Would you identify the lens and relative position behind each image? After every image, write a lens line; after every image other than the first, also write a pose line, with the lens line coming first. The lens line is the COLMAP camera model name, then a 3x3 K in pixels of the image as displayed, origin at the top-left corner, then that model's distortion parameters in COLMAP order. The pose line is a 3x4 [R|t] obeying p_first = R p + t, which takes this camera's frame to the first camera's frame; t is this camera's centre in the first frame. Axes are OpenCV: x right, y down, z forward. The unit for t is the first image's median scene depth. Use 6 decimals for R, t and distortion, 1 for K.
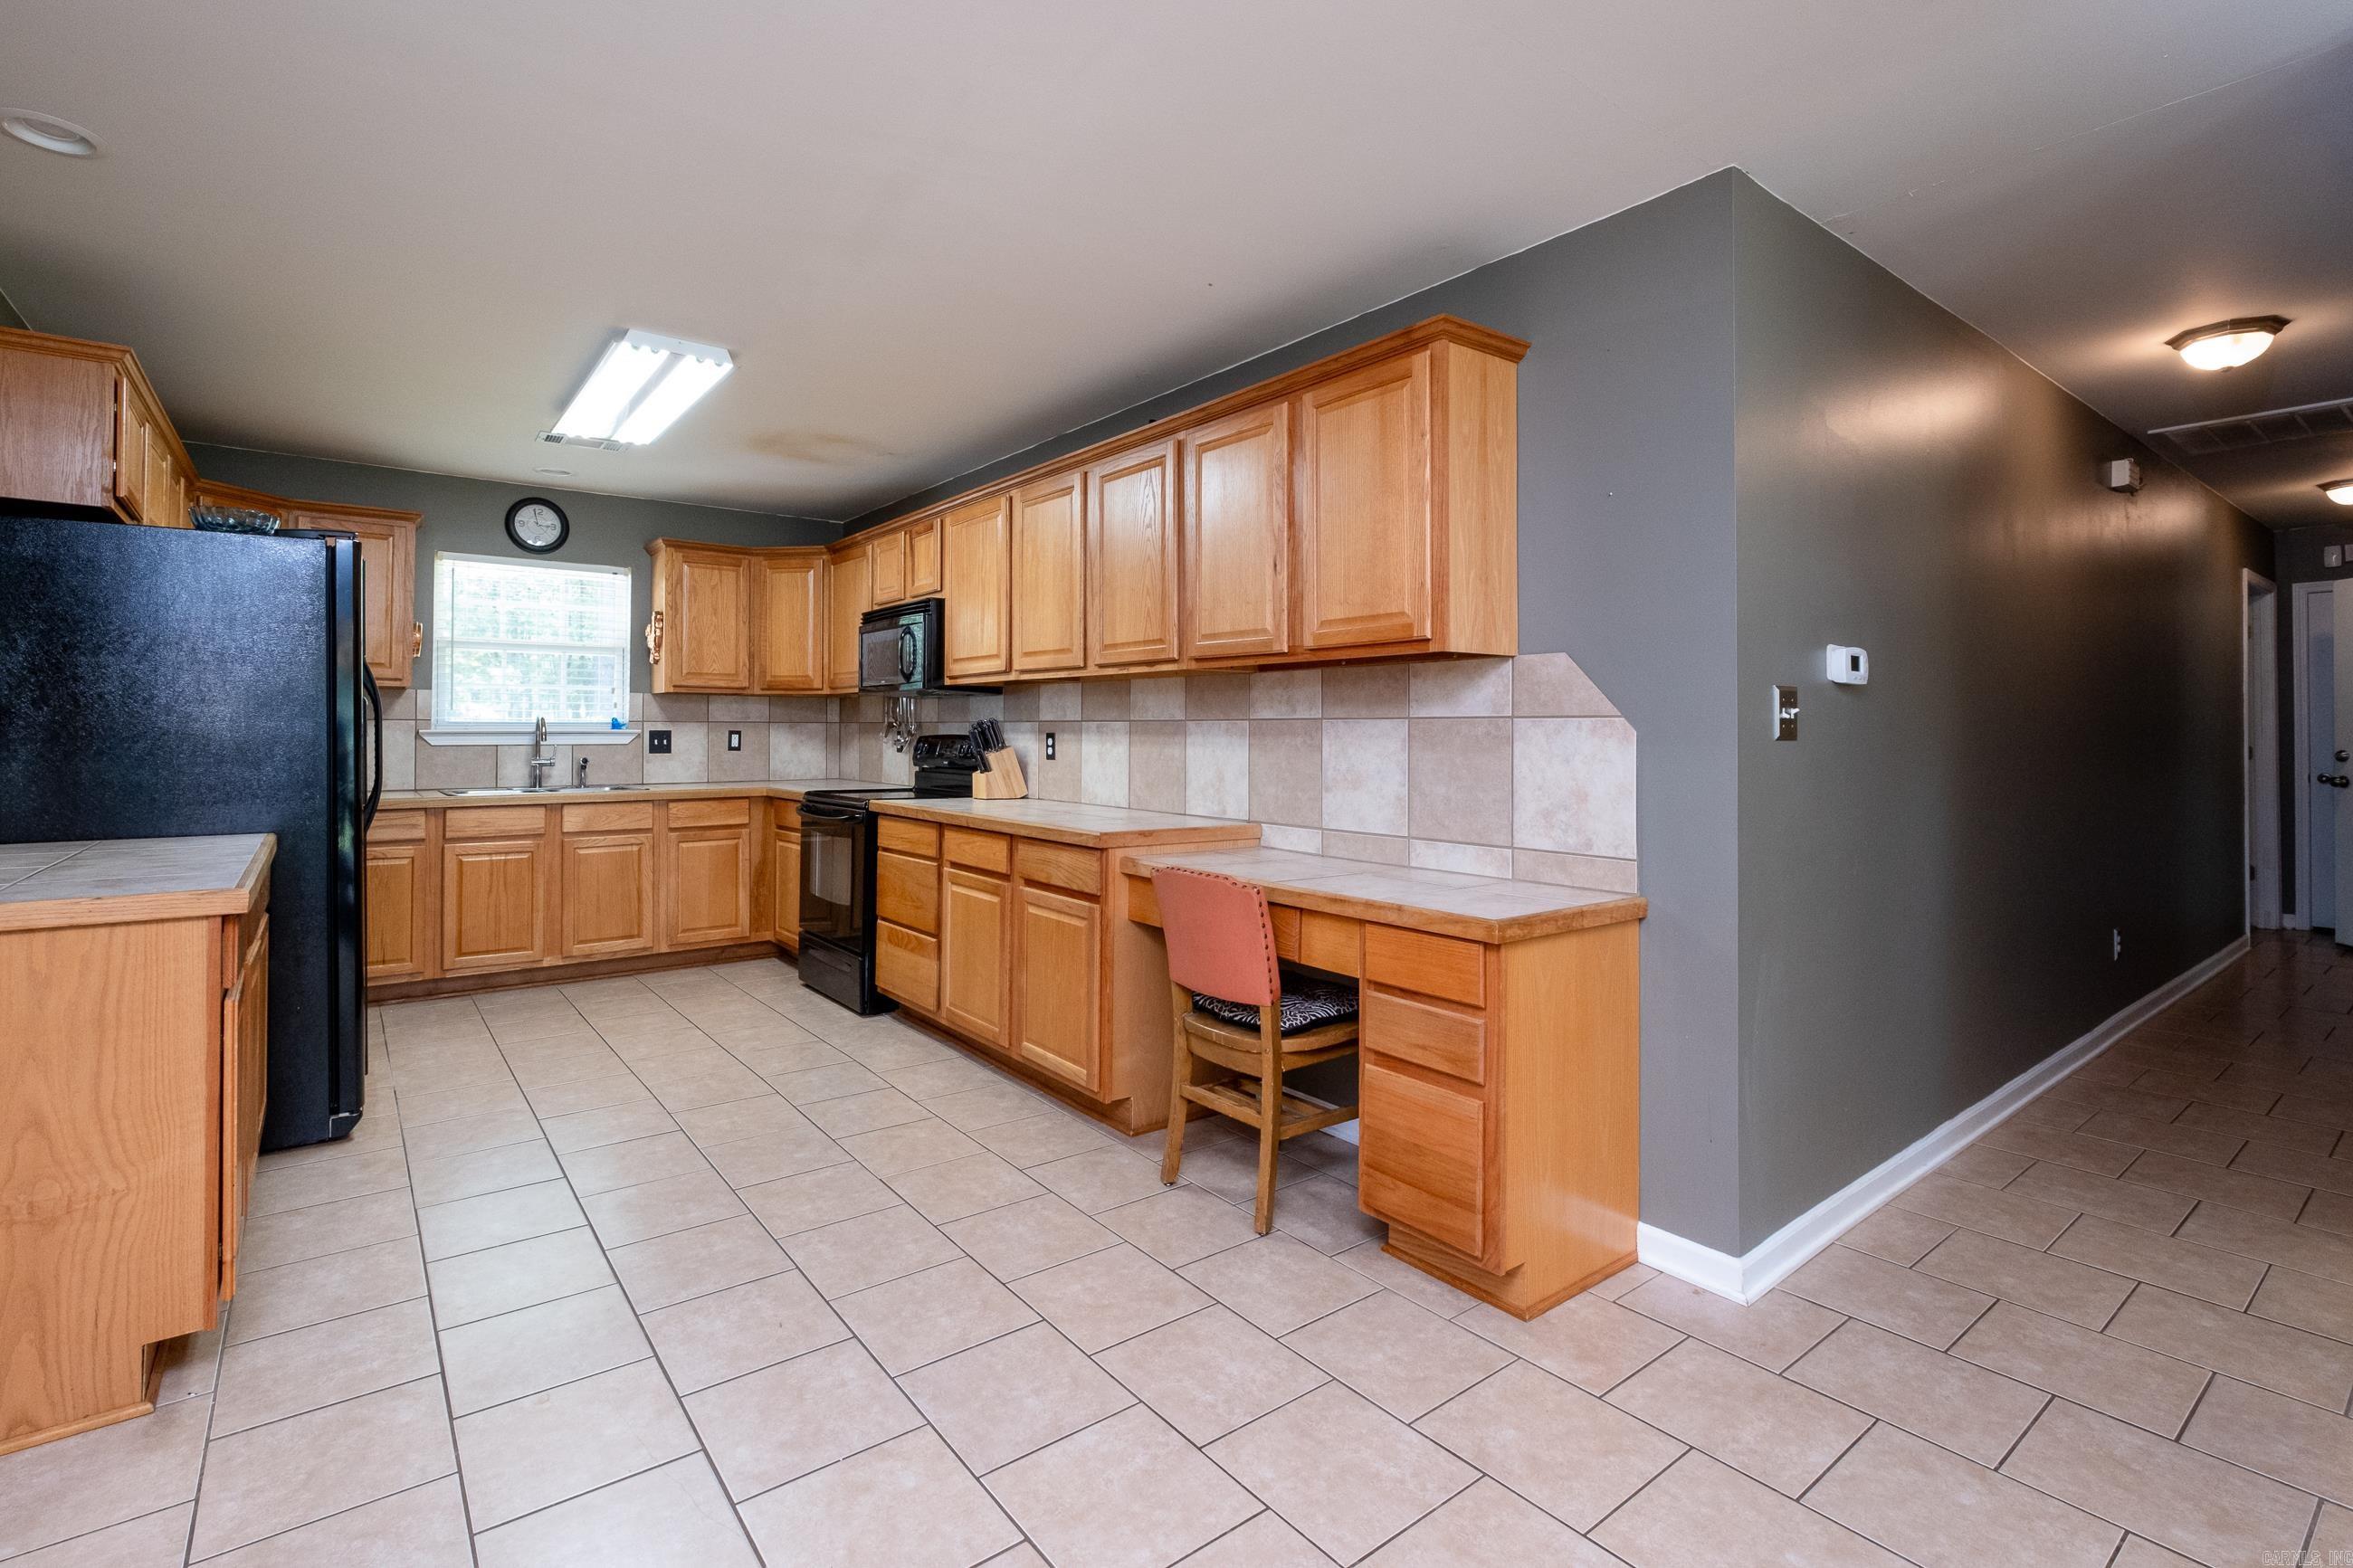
lens RADIAL K [[1083.2, 0, 1154.5], [0, 1083.2, 708.7], [0, 0, 1]] dist [-0.002476, -0.000395]
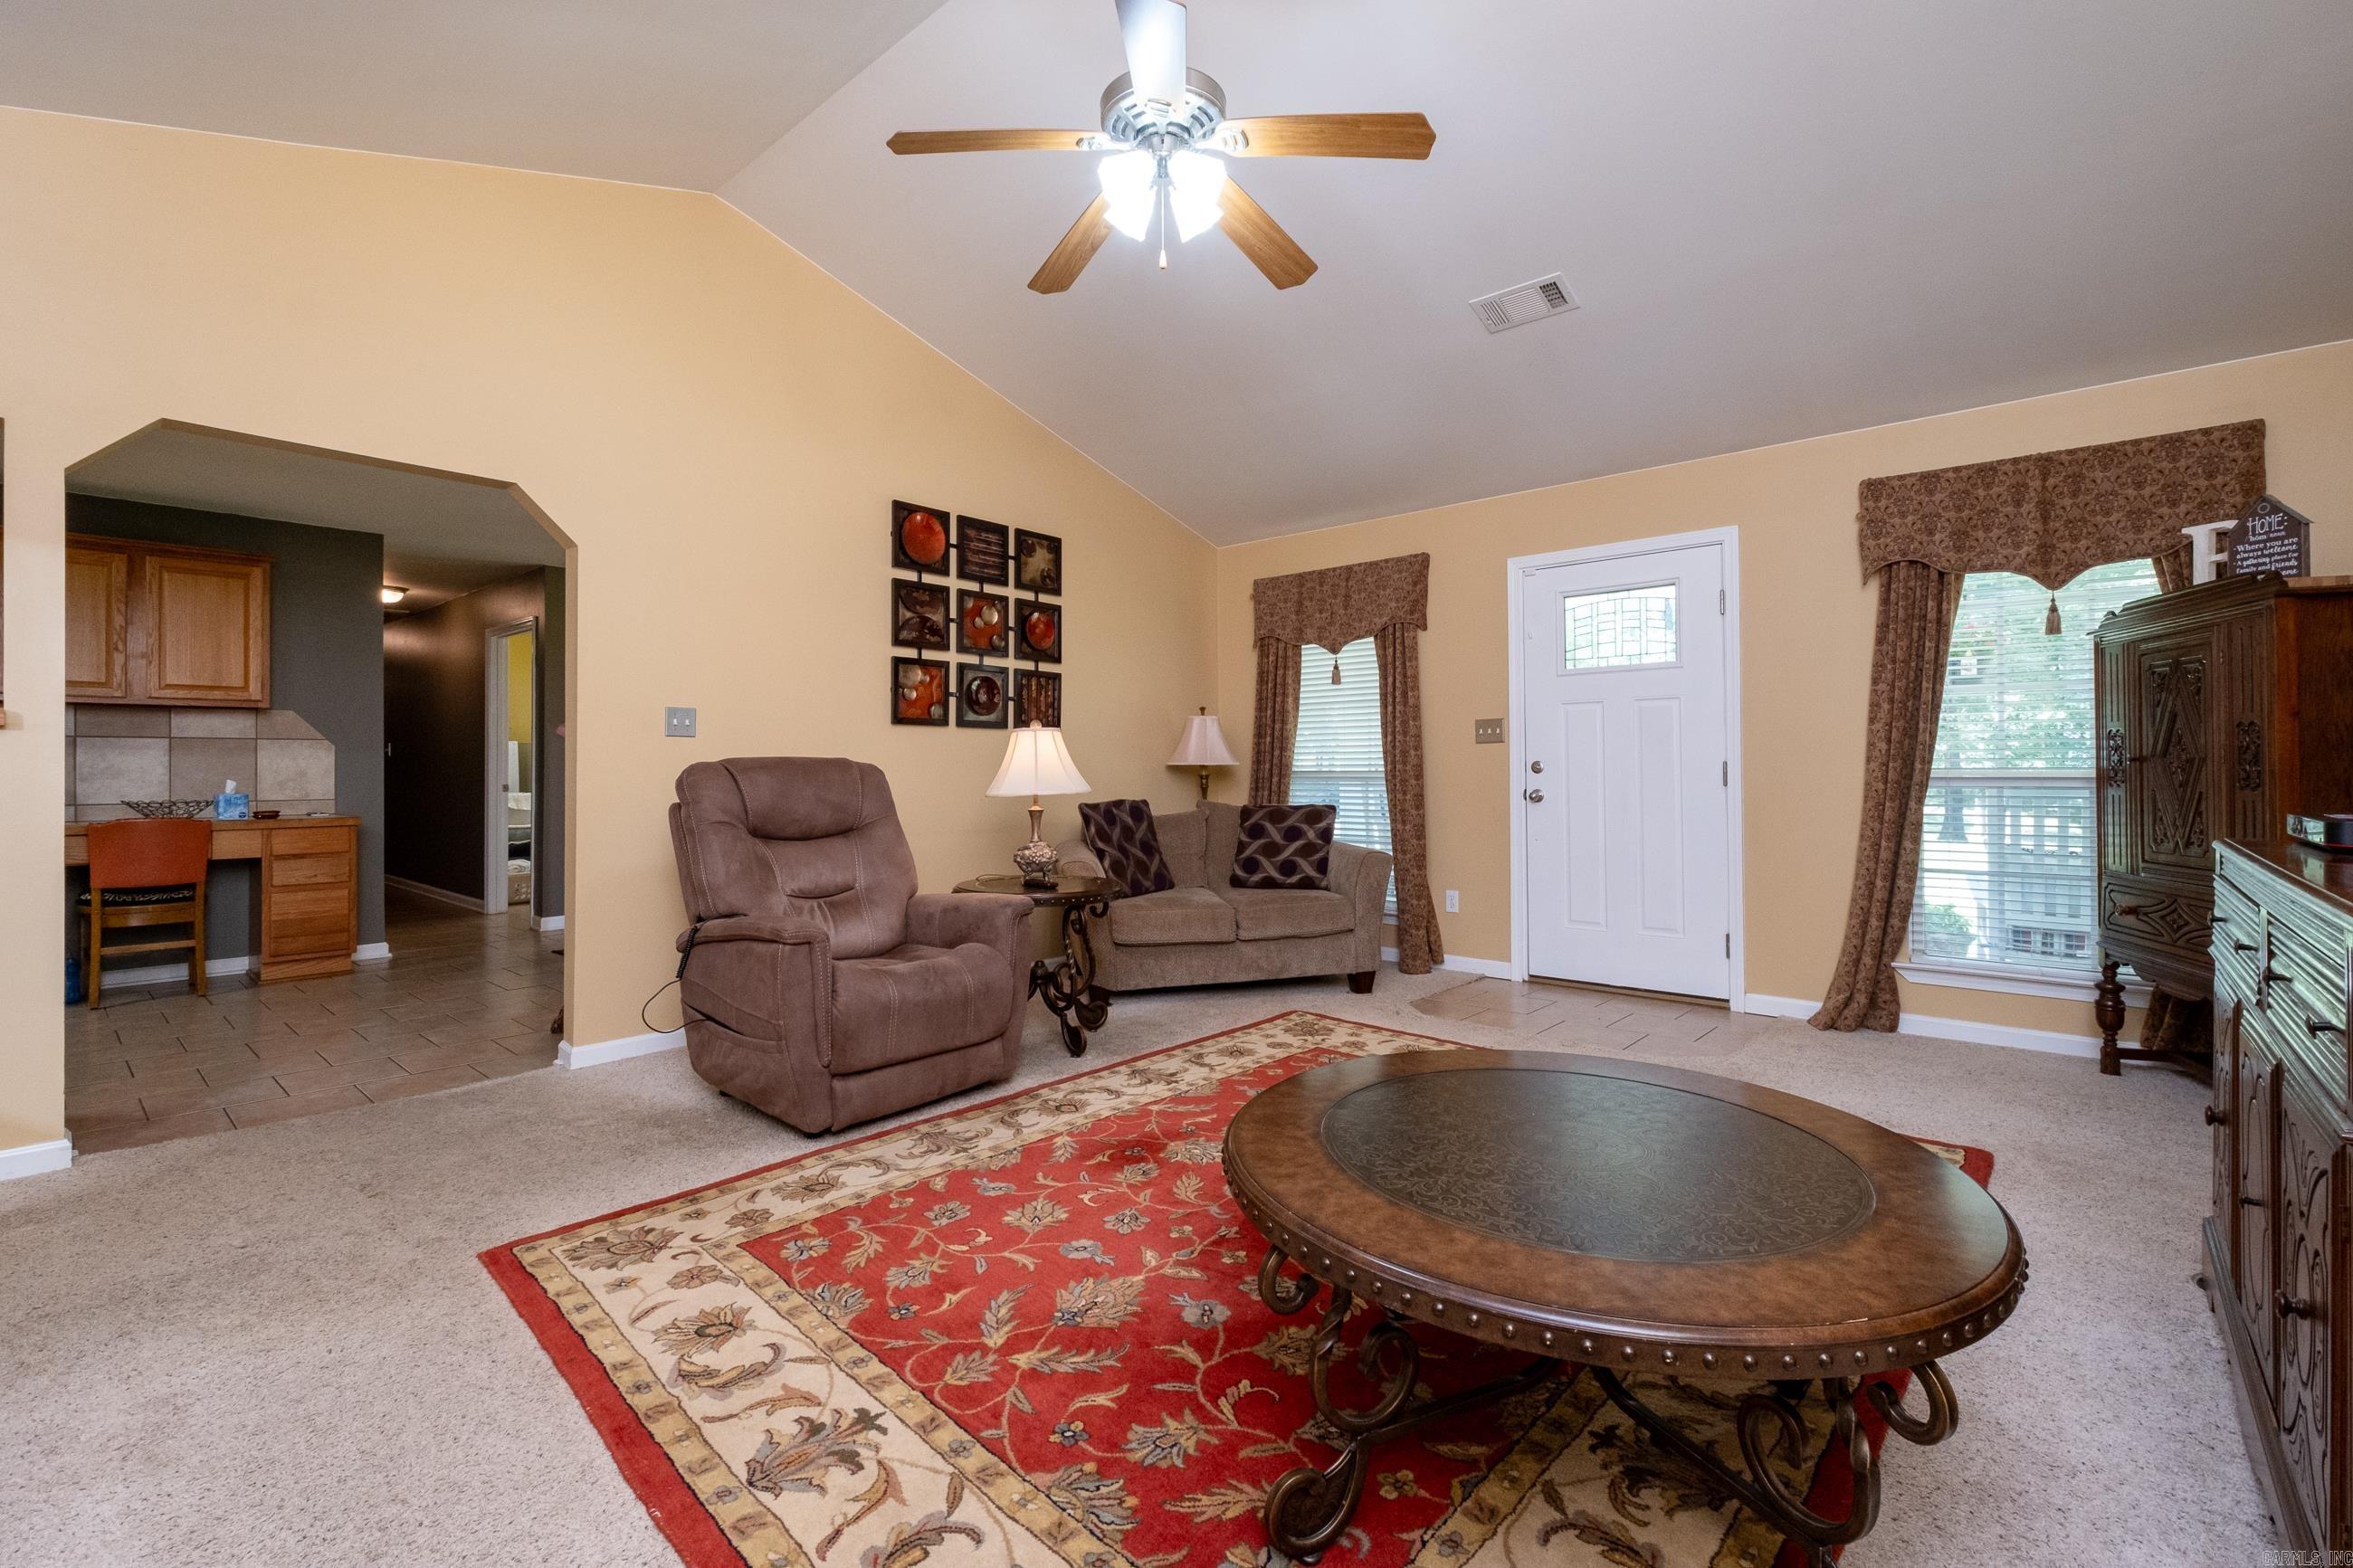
lens RADIAL K [[1010.5, 0, 1134.3], [0, 1010.5, 760.1], [0, 0, 1]] dist [-0.000007, -0.000029]
pose [[-0.178721, 0.000128, 0.983900, -1.136590], [-0.013823, 0.999901, -0.002641, 0.018078], [-0.983803, -0.014072, -0.178701, -0.191297]]
